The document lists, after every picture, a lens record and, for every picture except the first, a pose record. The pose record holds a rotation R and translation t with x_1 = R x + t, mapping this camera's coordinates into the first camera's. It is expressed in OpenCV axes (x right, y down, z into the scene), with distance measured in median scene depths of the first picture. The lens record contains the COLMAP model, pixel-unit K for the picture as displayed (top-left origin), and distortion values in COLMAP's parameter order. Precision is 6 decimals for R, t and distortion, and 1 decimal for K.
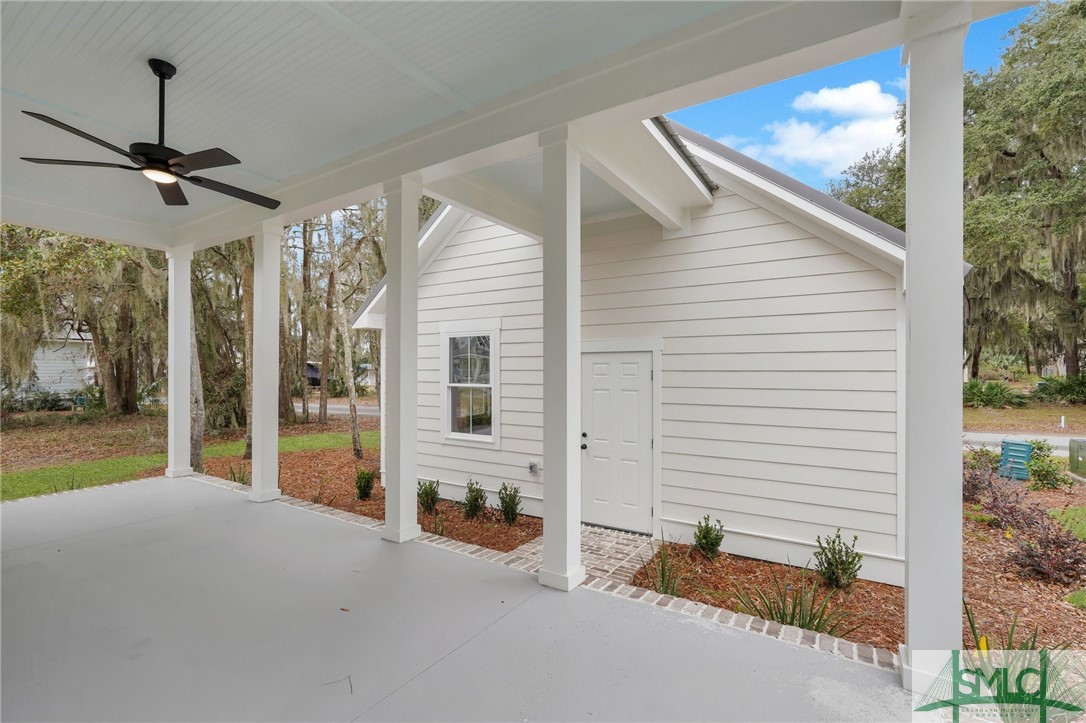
lens RADIAL K [[480.2, 0, 542.4], [0, 480.2, 364.5], [0, 0, 1]] dist [-0.009473, 0.000532]
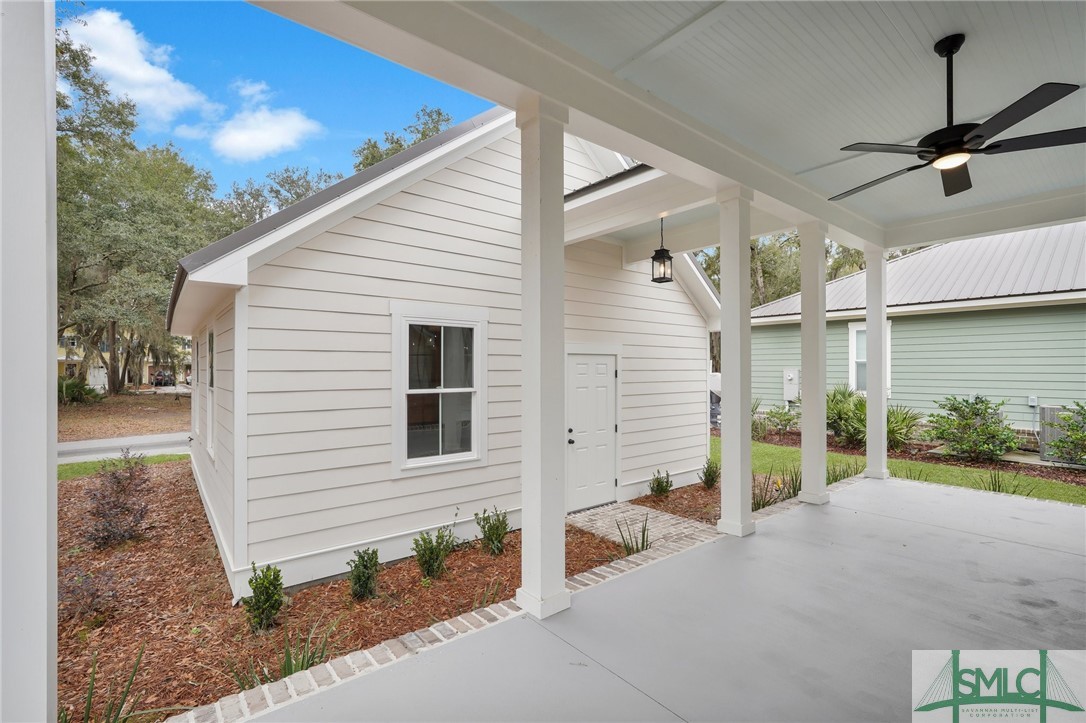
lens RADIAL K [[480.2, 0, 542.4], [0, 480.2, 364.5], [0, 0, 1]] dist [-0.009473, 0.000532]
pose [[0.329119, 0.010401, 0.944231, -0.946173], [-0.008496, 0.999931, -0.008053, 0.008730], [-0.944250, -0.005372, 0.329185, 0.708413]]
